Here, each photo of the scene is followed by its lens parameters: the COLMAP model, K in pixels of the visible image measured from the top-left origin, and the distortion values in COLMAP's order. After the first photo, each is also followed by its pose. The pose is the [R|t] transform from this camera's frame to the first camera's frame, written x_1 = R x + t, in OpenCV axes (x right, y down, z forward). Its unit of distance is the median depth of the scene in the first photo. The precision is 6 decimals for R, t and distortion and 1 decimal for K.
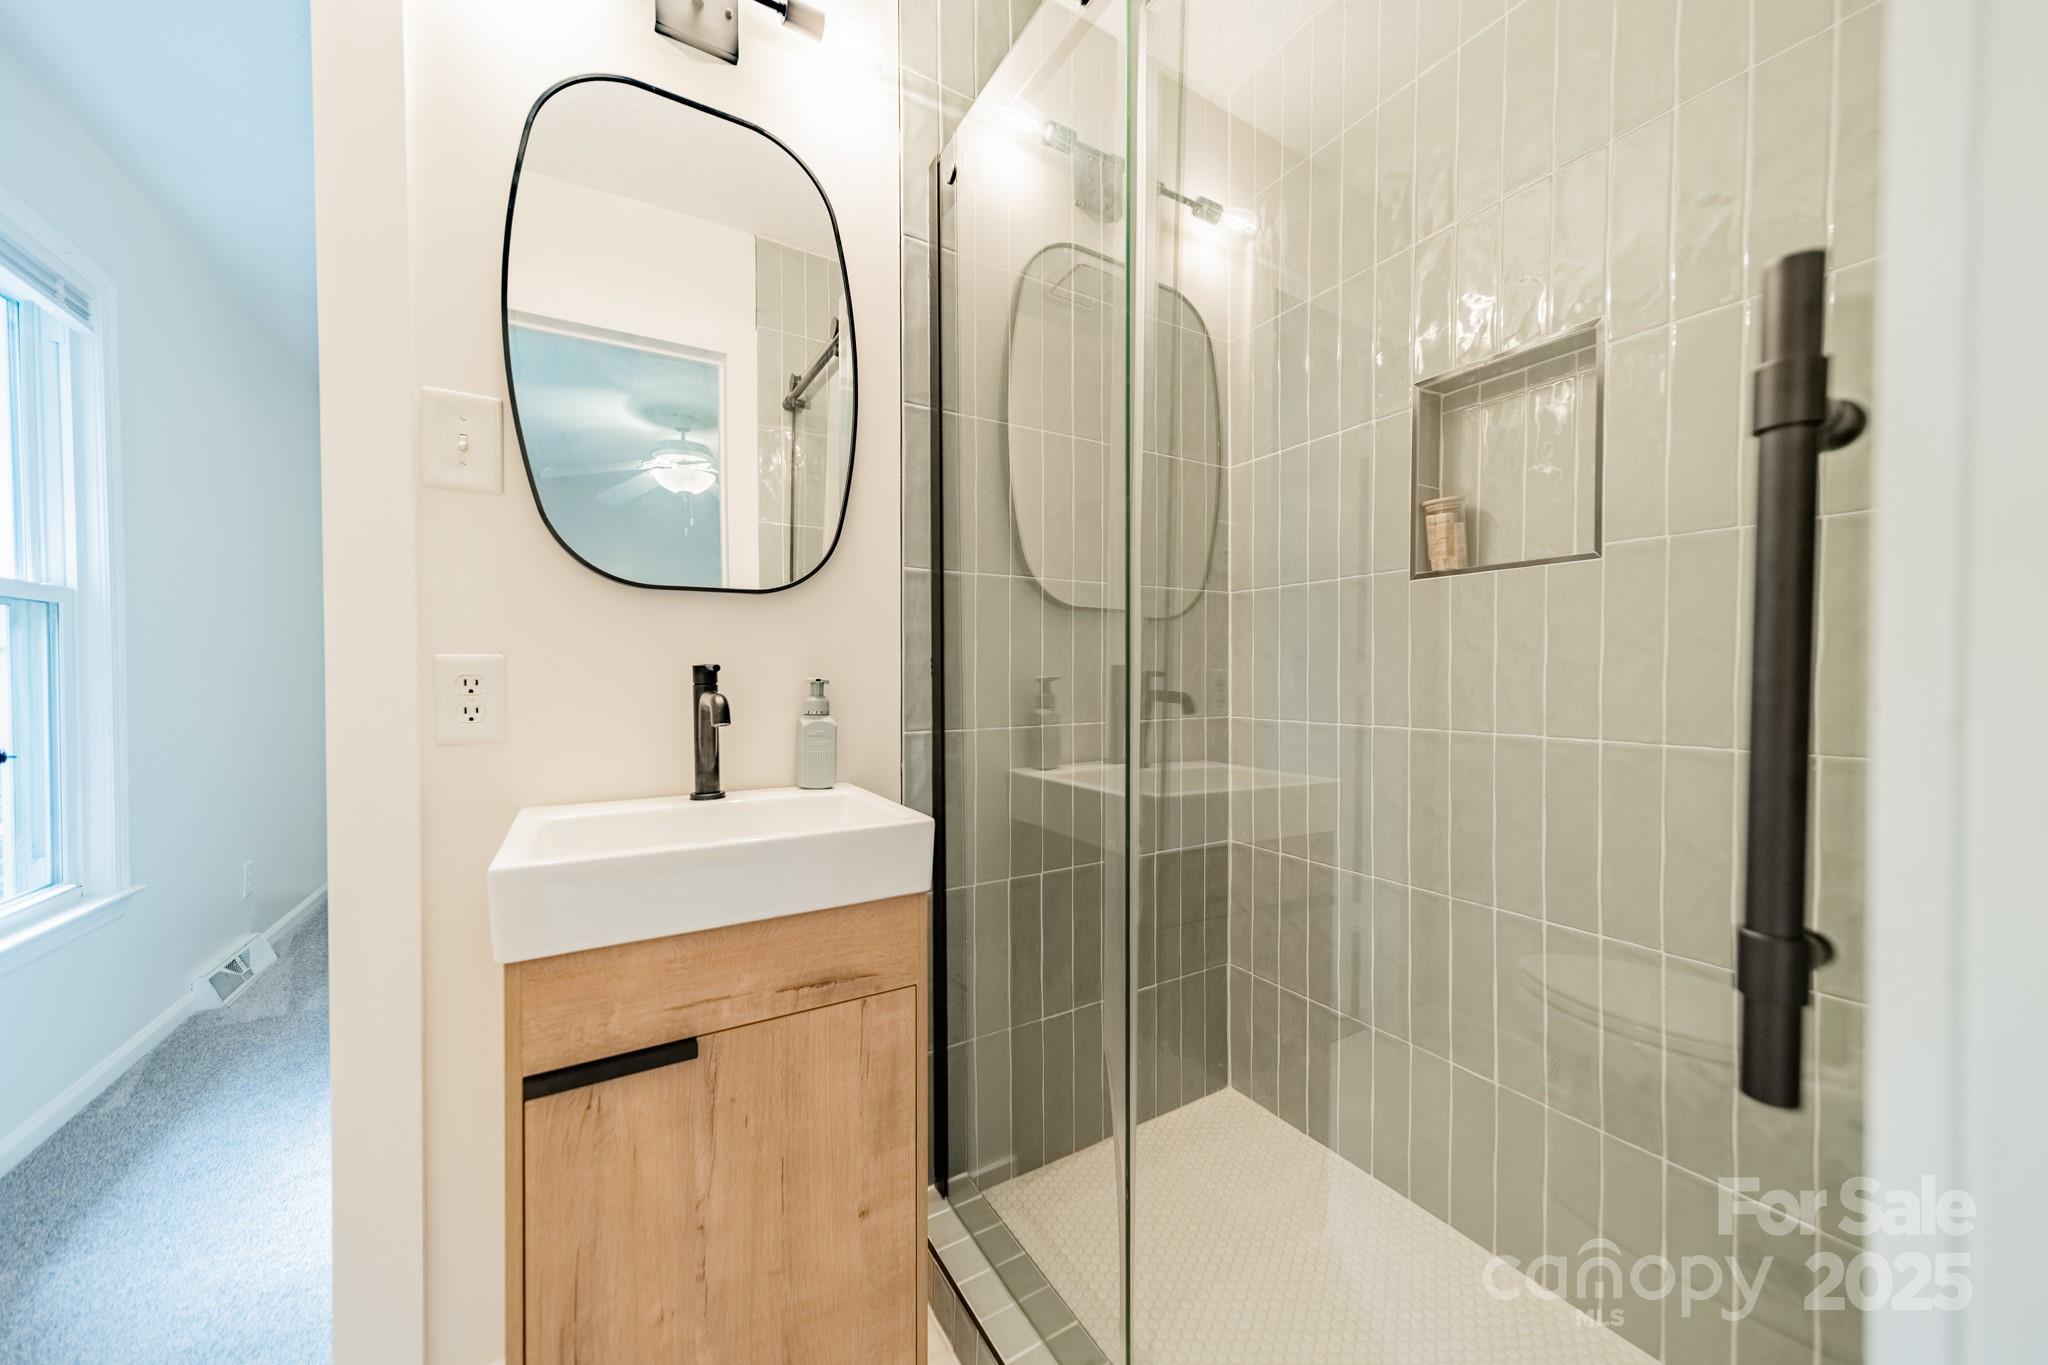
lens RADIAL K [[722.3, 0, 1028.0], [0, 722.3, 686.5], [0, 0, 1]] dist [0.007018, 0.000325]
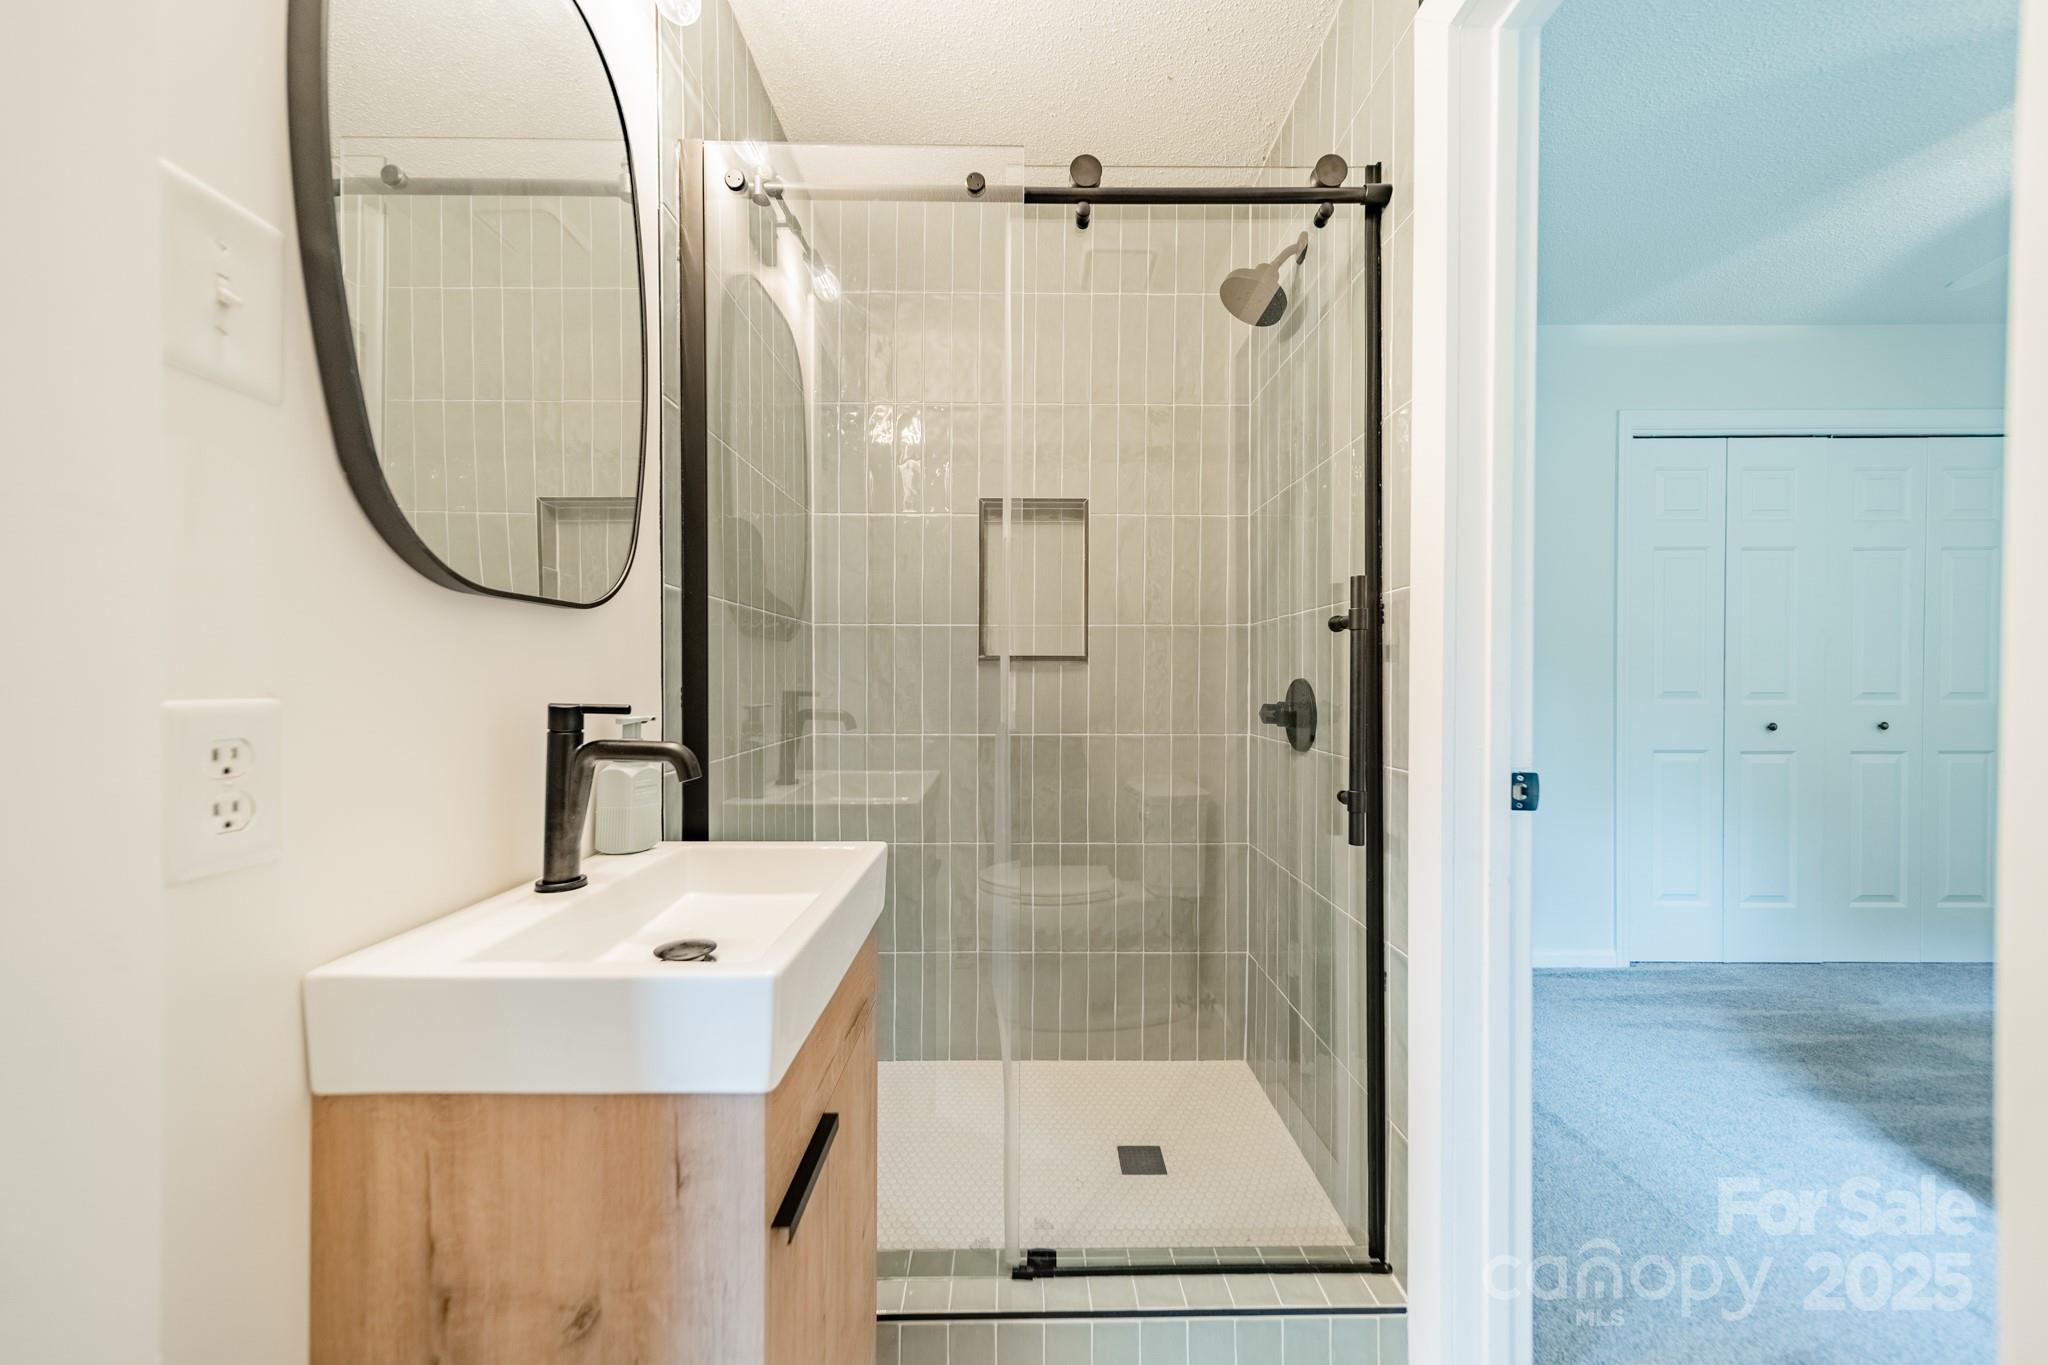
lens RADIAL K [[722.3, 0, 1028.0], [0, 722.3, 686.5], [0, 0, 1]] dist [0.007018, 0.000325]
pose [[0.506370, -0.000939, 0.862316, -0.874628], [0.004400, 0.999989, -0.001495, -0.047765], [-0.862305, 0.004551, 0.506369, 0.228426]]
